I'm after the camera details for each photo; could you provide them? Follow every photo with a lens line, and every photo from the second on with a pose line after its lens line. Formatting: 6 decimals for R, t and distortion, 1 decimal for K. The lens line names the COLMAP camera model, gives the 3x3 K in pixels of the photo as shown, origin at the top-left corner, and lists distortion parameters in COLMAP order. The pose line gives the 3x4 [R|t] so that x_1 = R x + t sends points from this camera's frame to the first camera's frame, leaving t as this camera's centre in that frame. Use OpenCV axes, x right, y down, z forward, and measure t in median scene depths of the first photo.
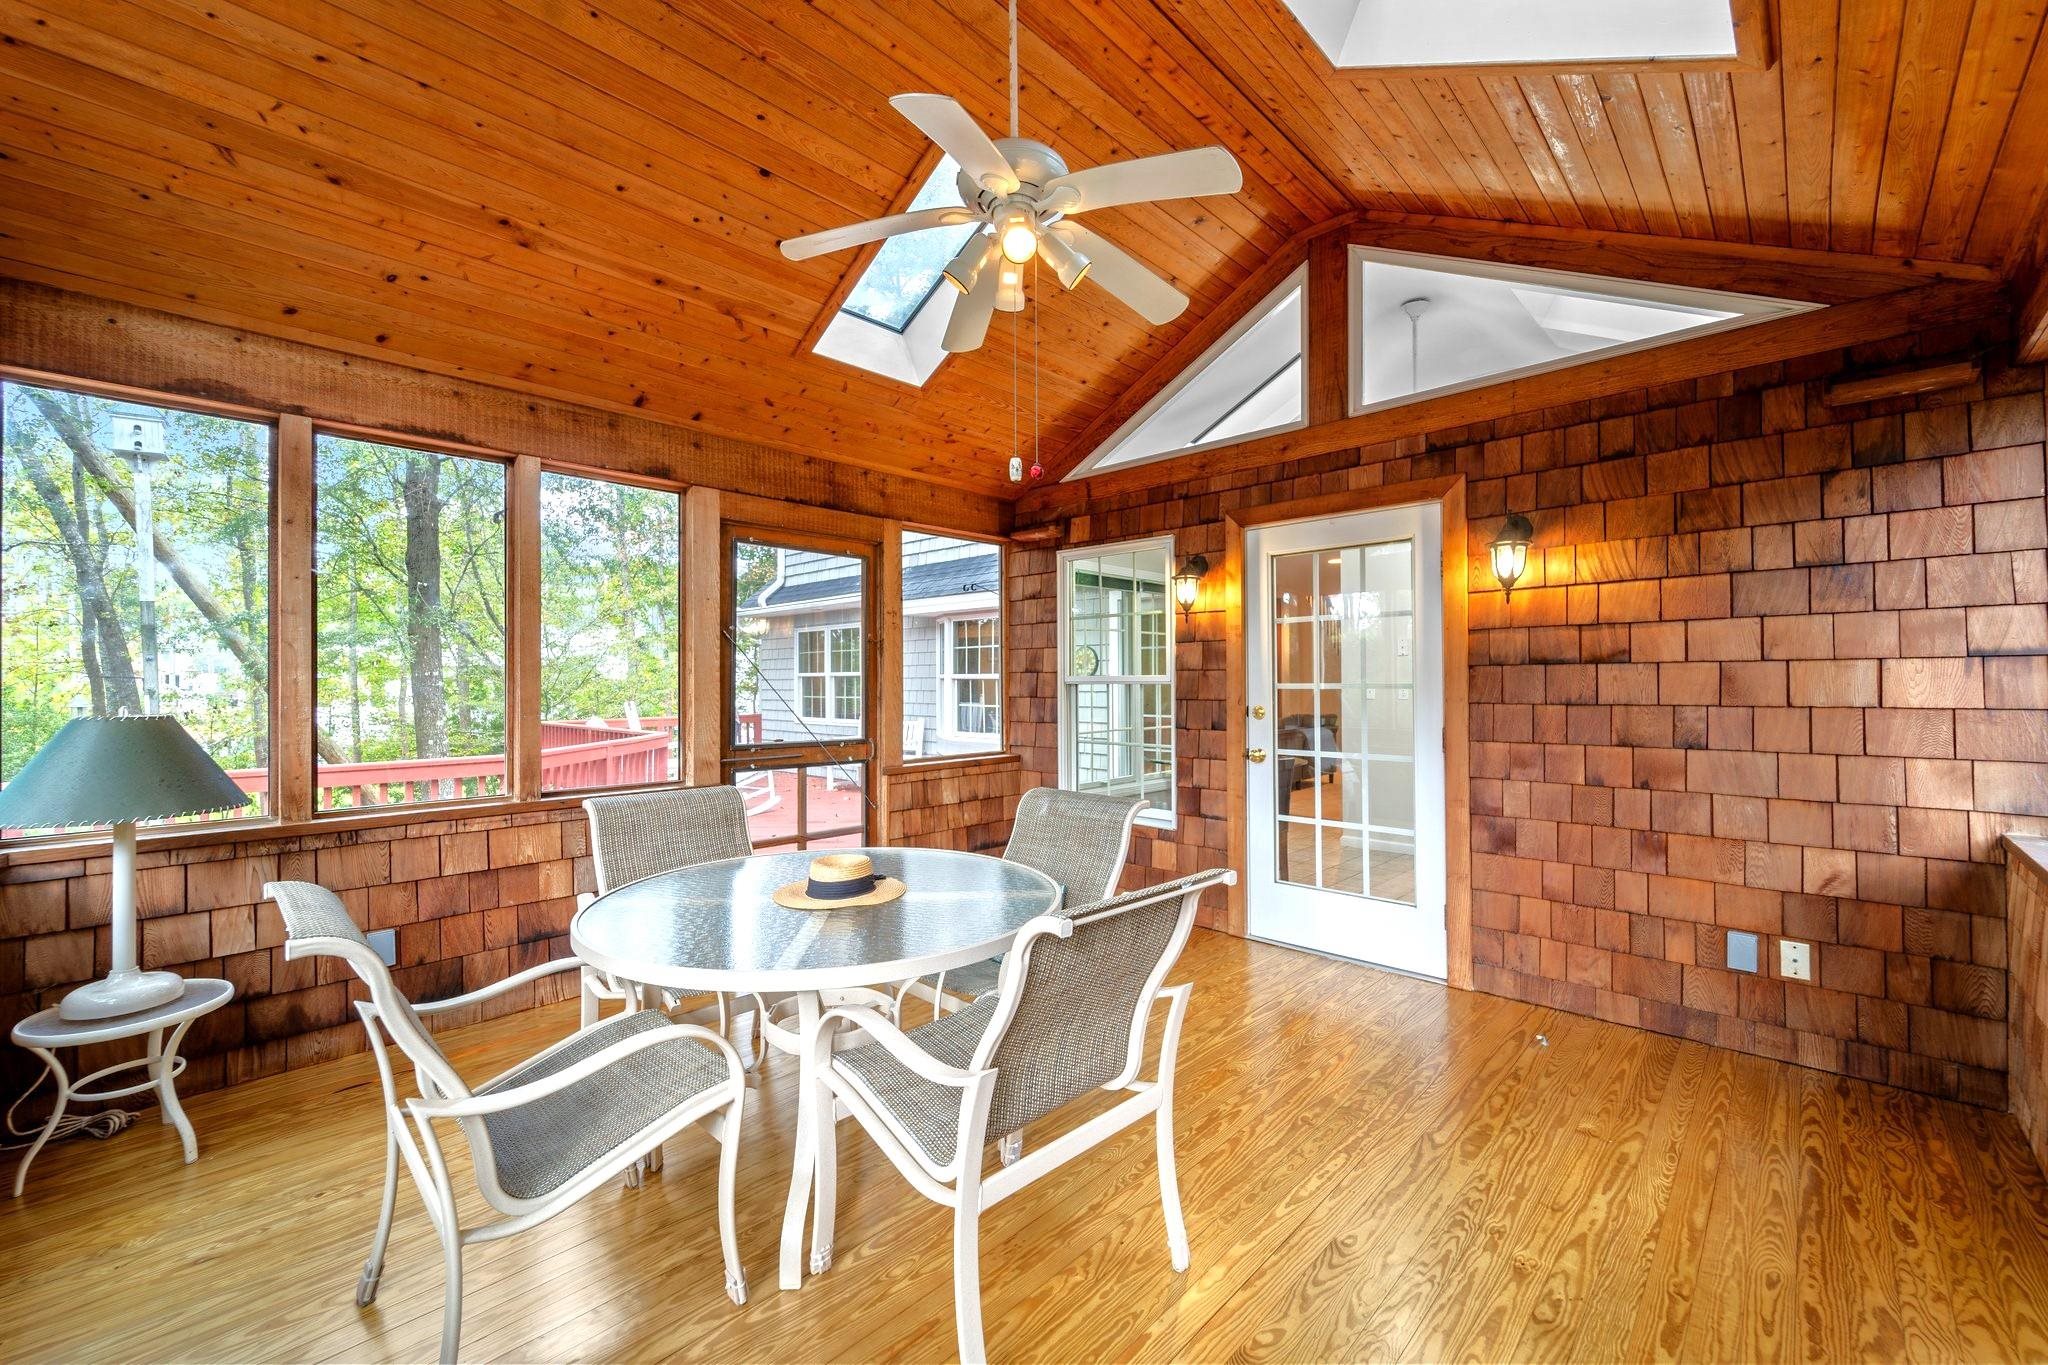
lens RADIAL K [[833.3, 0, 1024.1], [0, 833.3, 678.1], [0, 0, 1]] dist [0.003120, 0.000093]
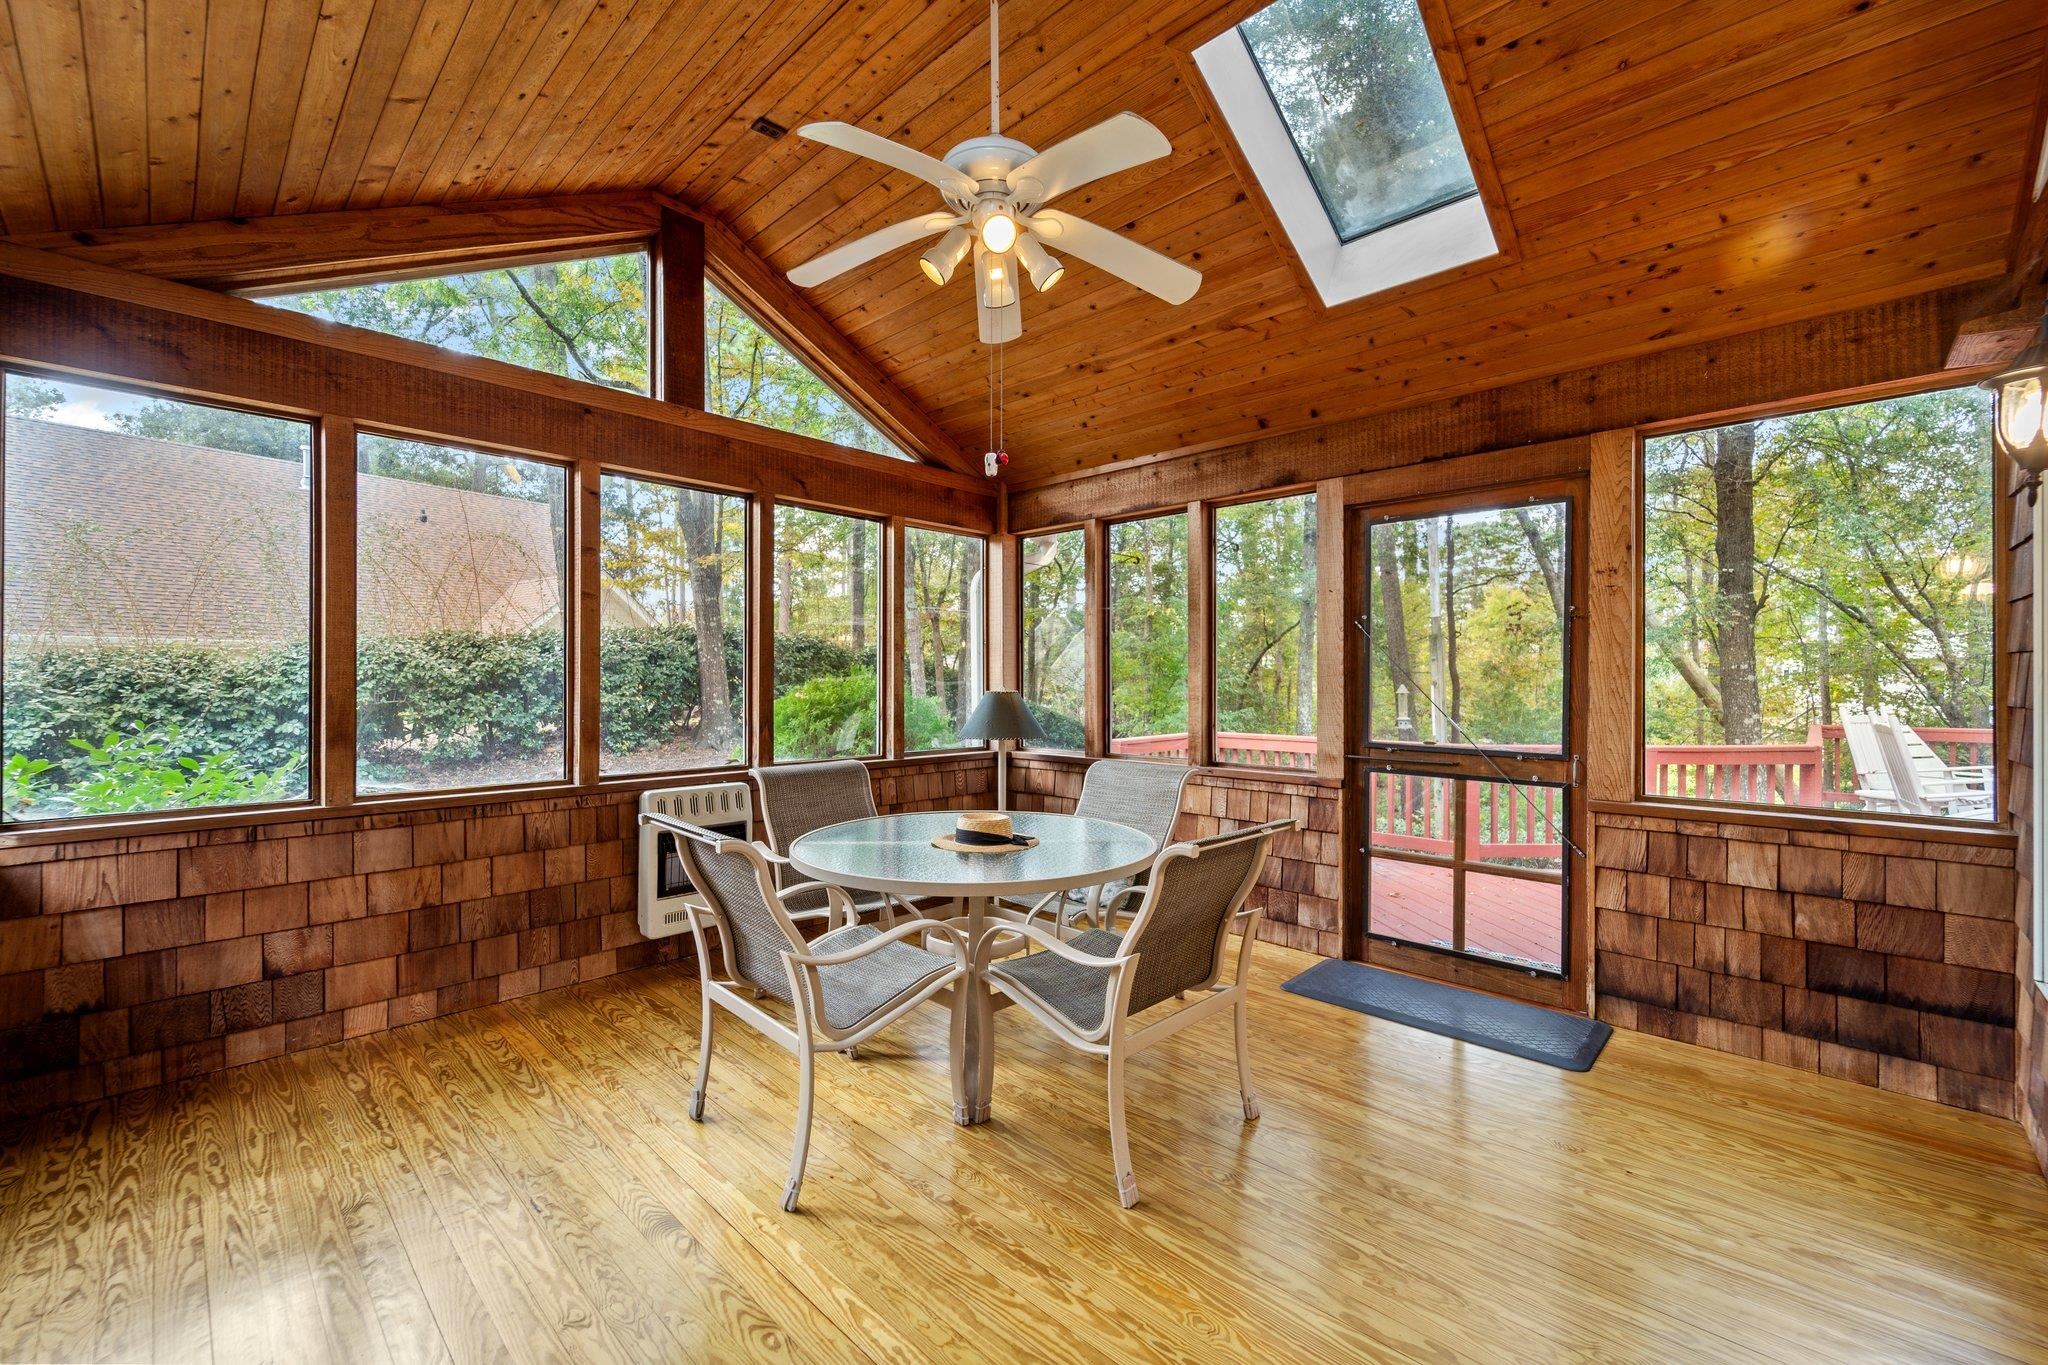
lens RADIAL K [[833.3, 0, 1019.1], [0, 833.3, 684.3], [0, 0, 1]] dist [0.003120, 0.000093]
pose [[-0.009519, 0.008257, -0.999921, 0.548918], [0.006175, 0.999947, 0.008198, 0.004485], [0.999936, -0.006096, -0.009569, 0.567766]]
